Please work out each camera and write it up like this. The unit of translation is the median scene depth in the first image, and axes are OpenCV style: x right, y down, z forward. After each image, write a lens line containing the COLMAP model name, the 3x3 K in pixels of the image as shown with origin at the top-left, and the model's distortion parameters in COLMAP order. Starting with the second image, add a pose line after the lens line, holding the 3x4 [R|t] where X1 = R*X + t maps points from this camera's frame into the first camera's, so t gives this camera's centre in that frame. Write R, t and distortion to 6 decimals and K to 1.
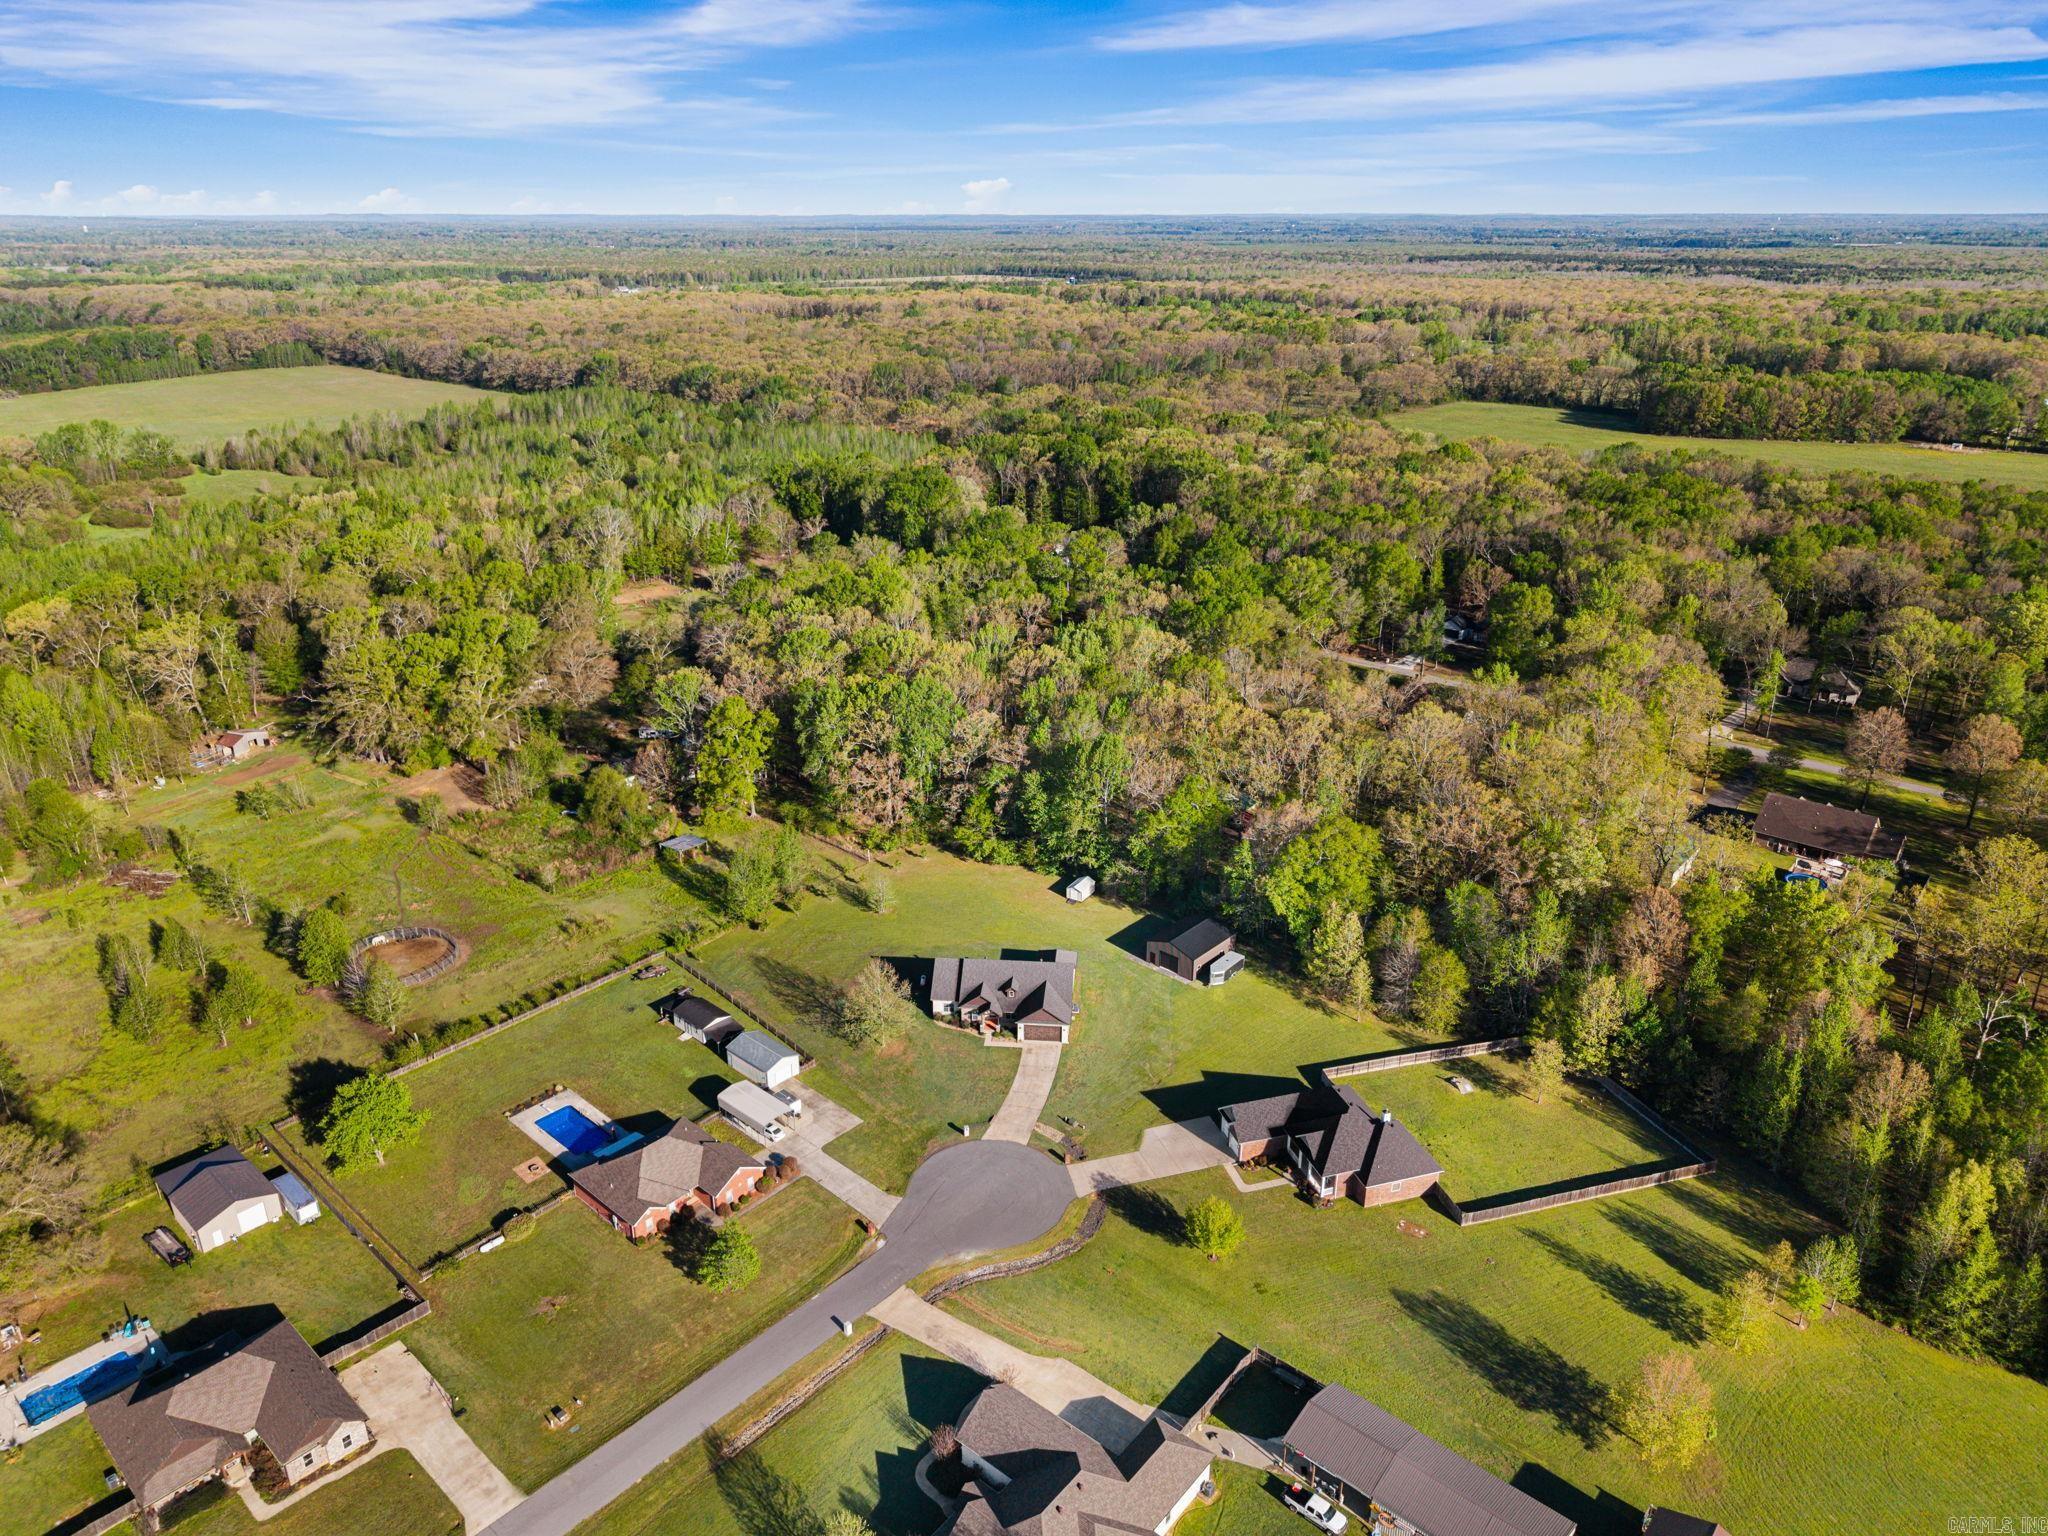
lens RADIAL K [[1391.5, 0, 997.0], [0, 1391.5, 769.5], [0, 0, 1]] dist [0.003396, -0.001054]
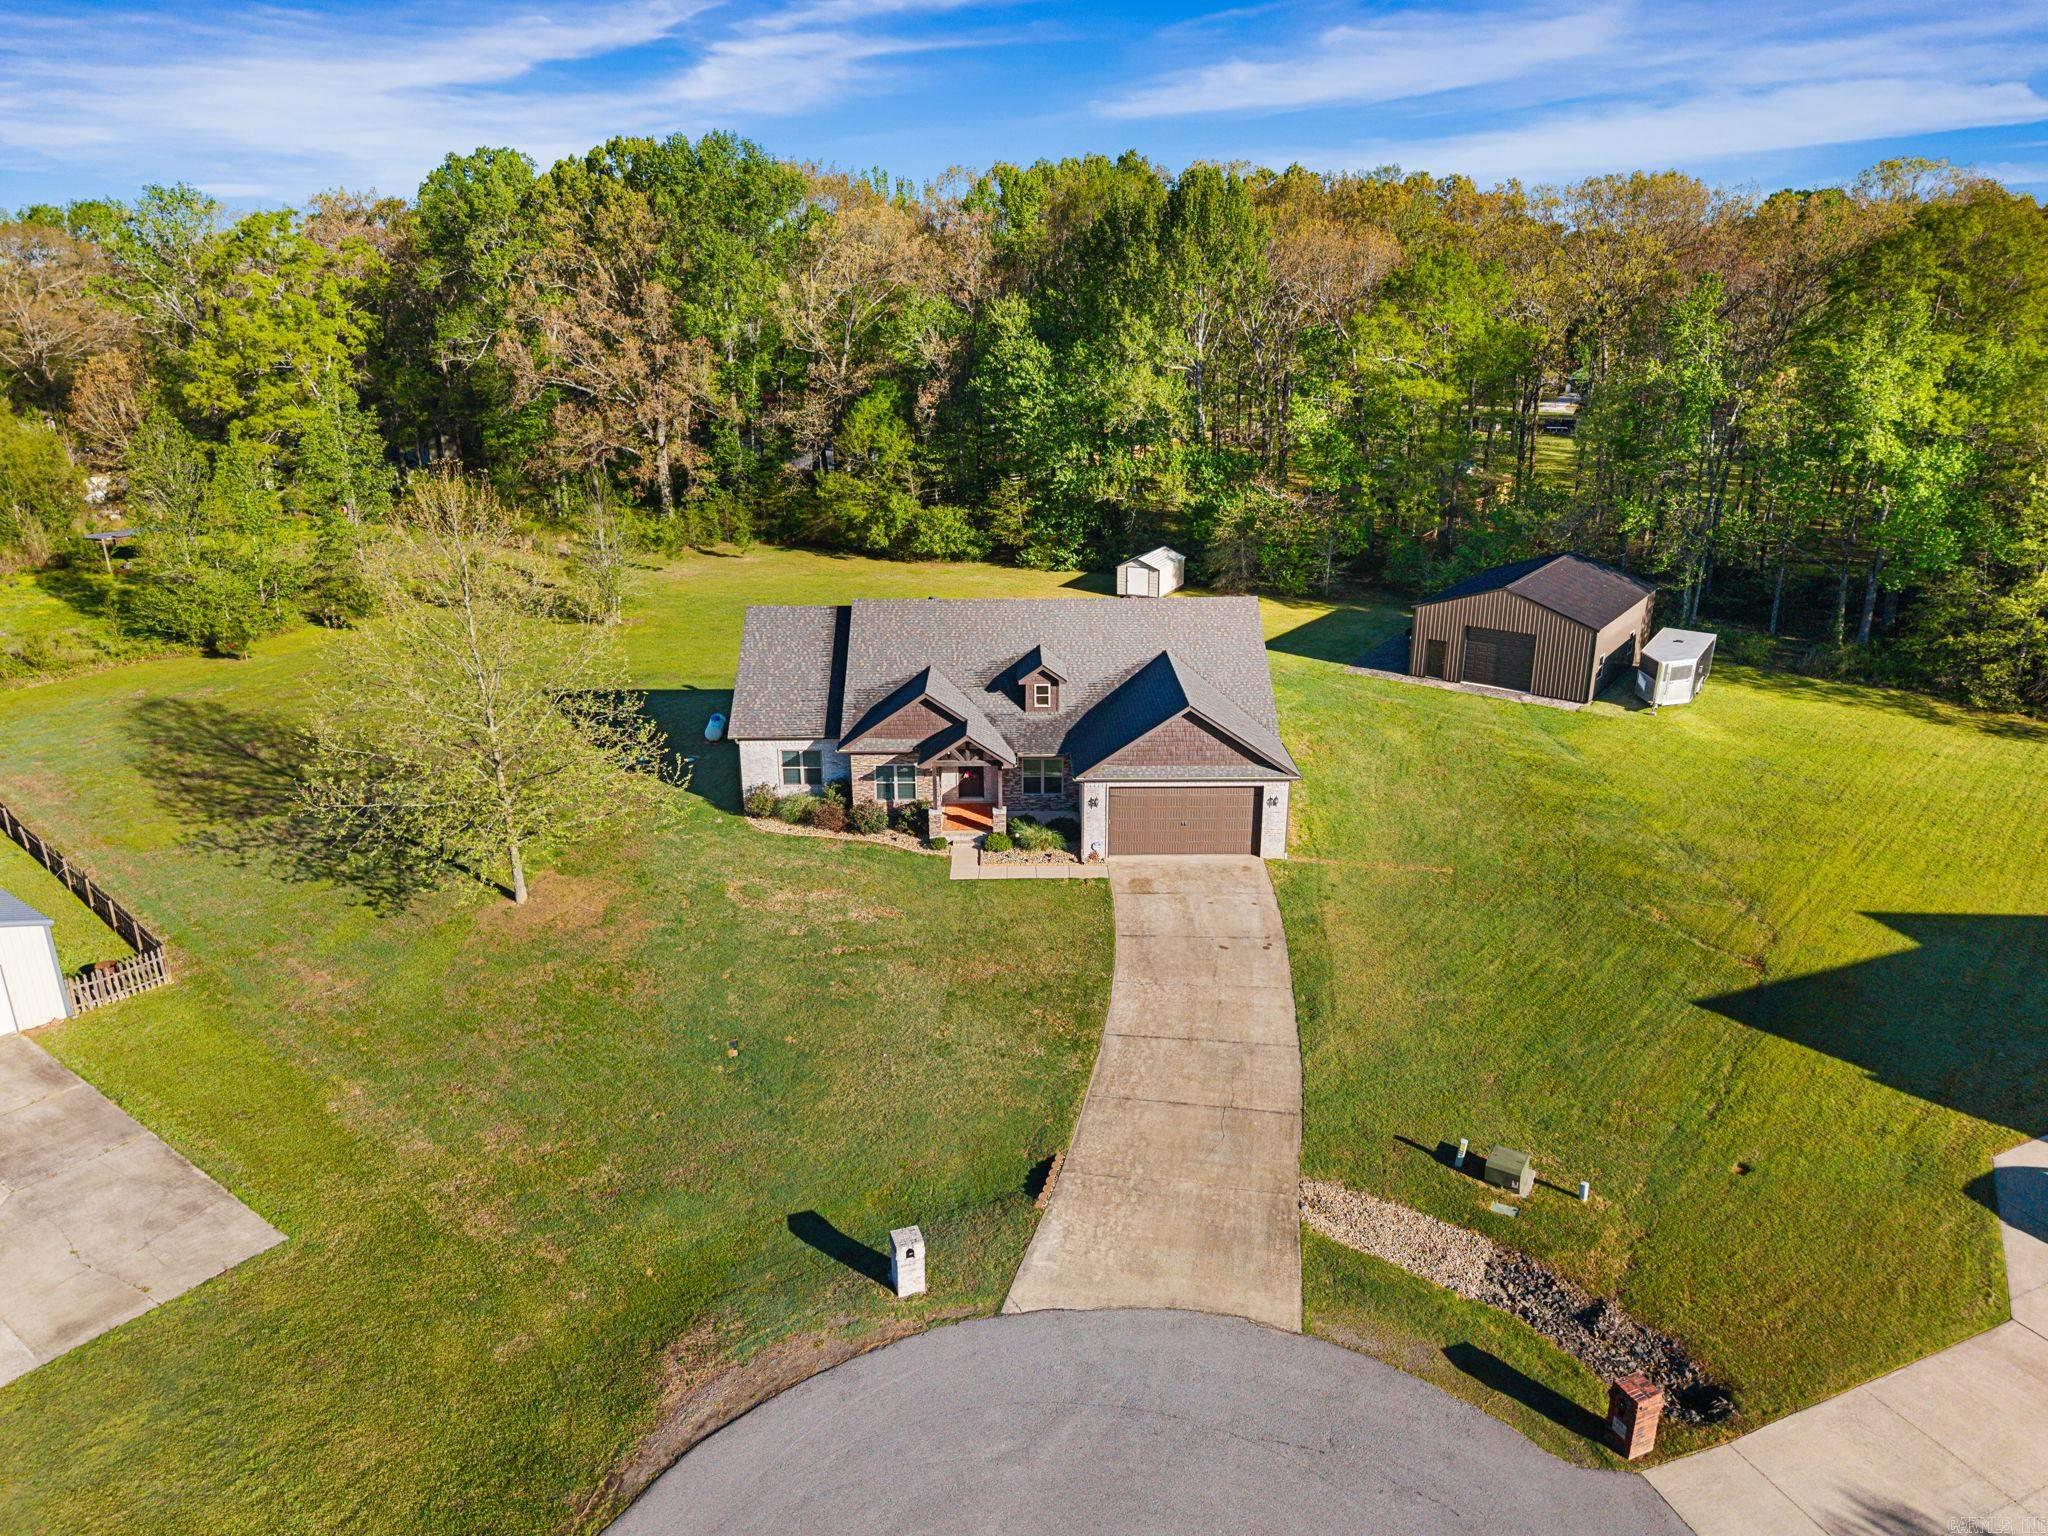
lens RADIAL K [[1391.5, 0, 997.0], [0, 1391.5, 769.5], [0, 0, 1]] dist [0.003396, -0.001054]
pose [[0.995370, -0.032500, 0.090460, -0.020489], [0.037327, 0.997939, -0.052191, 0.174743], [-0.088577, 0.055326, 0.994532, 0.689866]]
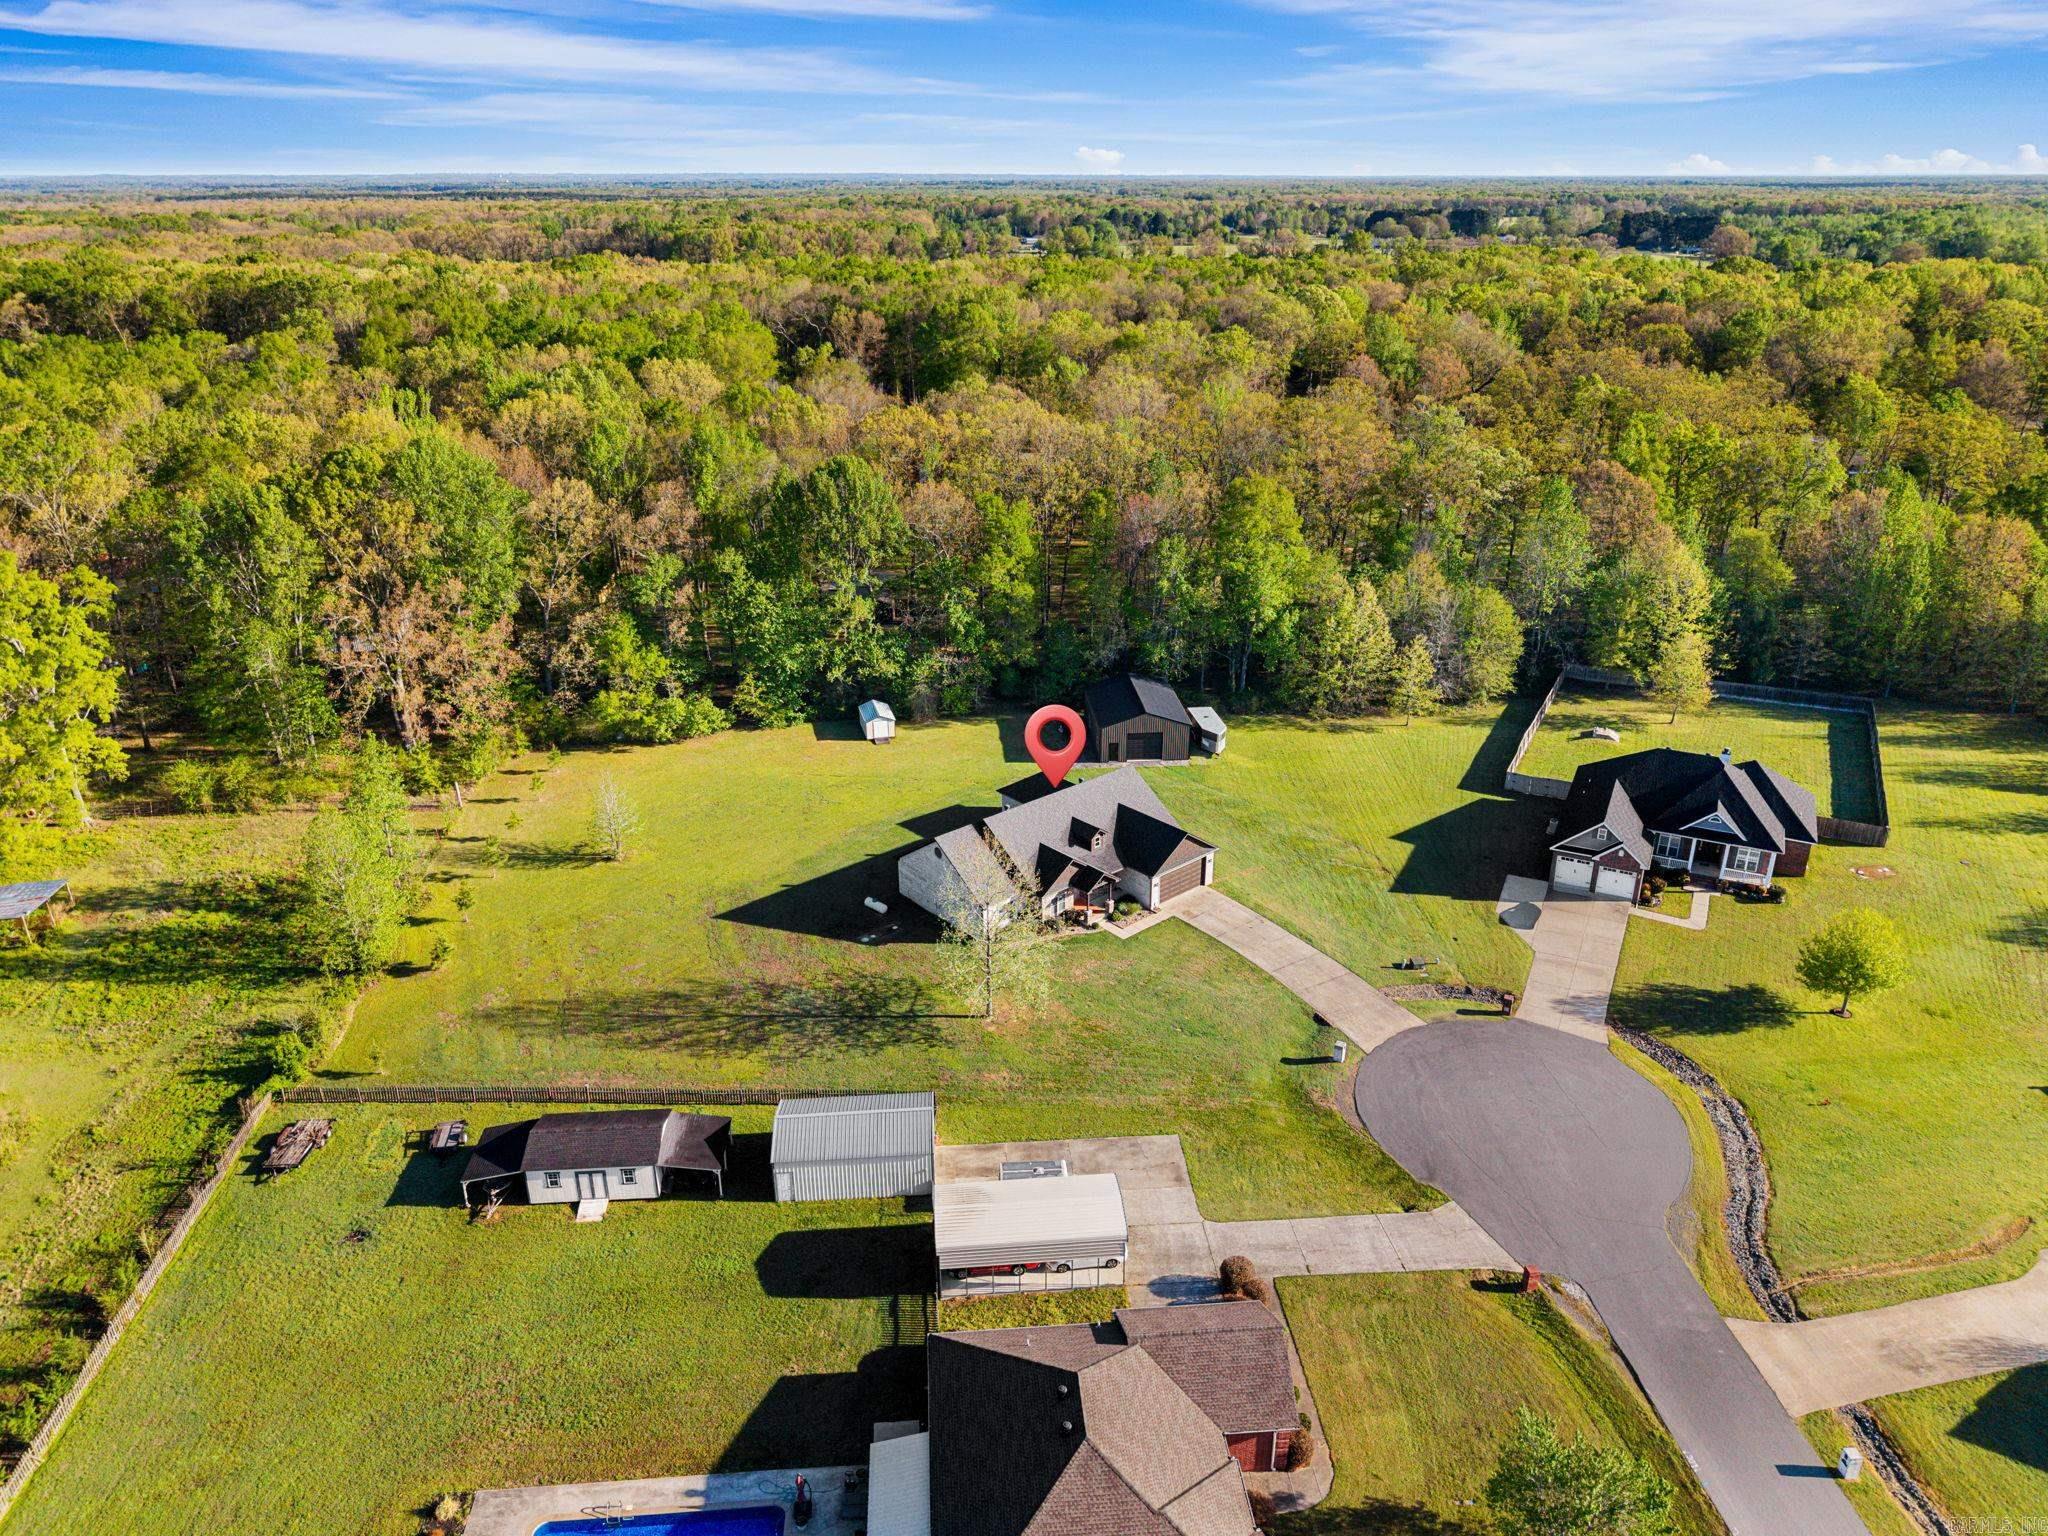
lens RADIAL K [[1440.1, 0, 1024.0], [0, 1440.1, 768.0], [0, 0, 1]] dist [0.056421, -0.000464]
pose [[0.678395, -0.285308, 0.677037, -0.354712], [0.277823, 0.952712, 0.123099, 0.052180], [-0.680143, 0.104587, 0.725581, 0.562638]]
